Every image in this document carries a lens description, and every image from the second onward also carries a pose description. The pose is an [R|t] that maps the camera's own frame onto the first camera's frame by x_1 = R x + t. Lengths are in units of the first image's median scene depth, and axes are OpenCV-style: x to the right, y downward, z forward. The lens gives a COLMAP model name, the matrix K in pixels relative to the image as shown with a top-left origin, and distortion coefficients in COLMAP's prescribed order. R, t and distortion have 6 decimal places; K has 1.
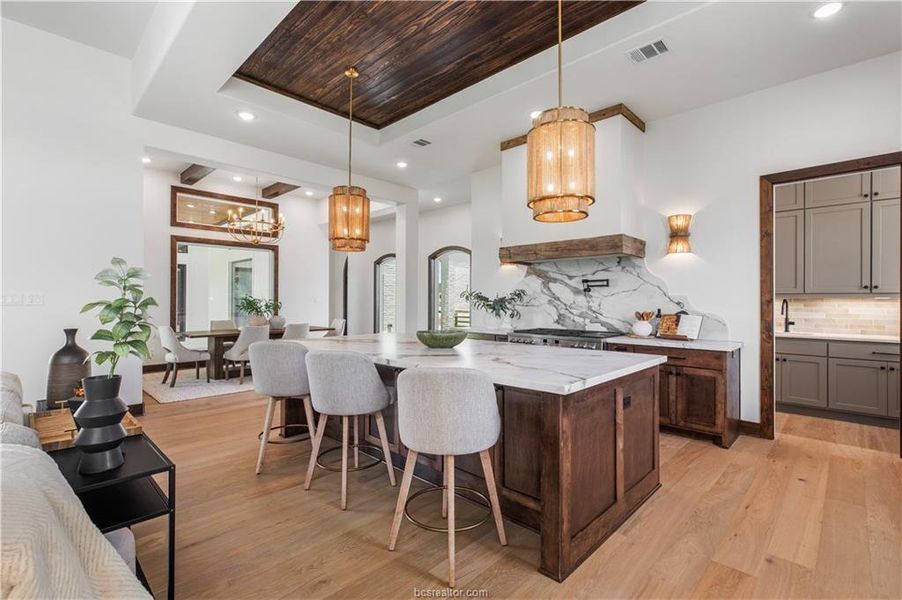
lens RADIAL K [[413.1, 0, 451.7], [0, 413.1, 299.8], [0, 0, 1]] dist [0.004176, 0.000479]
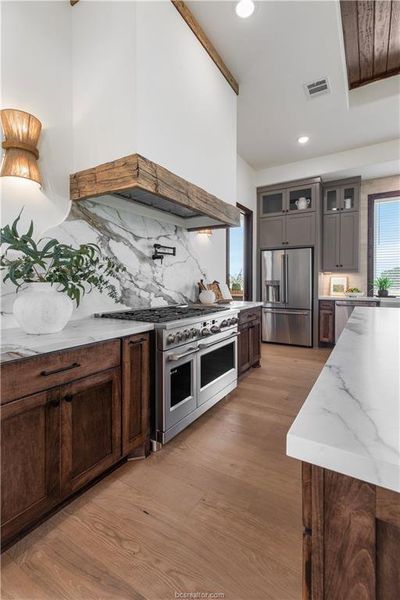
lens RADIAL K [[274.8, 0, 202.1], [0, 274.8, 280.7], [0, 0, 1]] dist [0.004176, 0.000479]
pose [[-0.211981, -0.005176, 0.977260, -0.215850], [-0.007046, 0.999968, 0.003767, 0.019441], [-0.977248, -0.006087, -0.212010, 1.012925]]
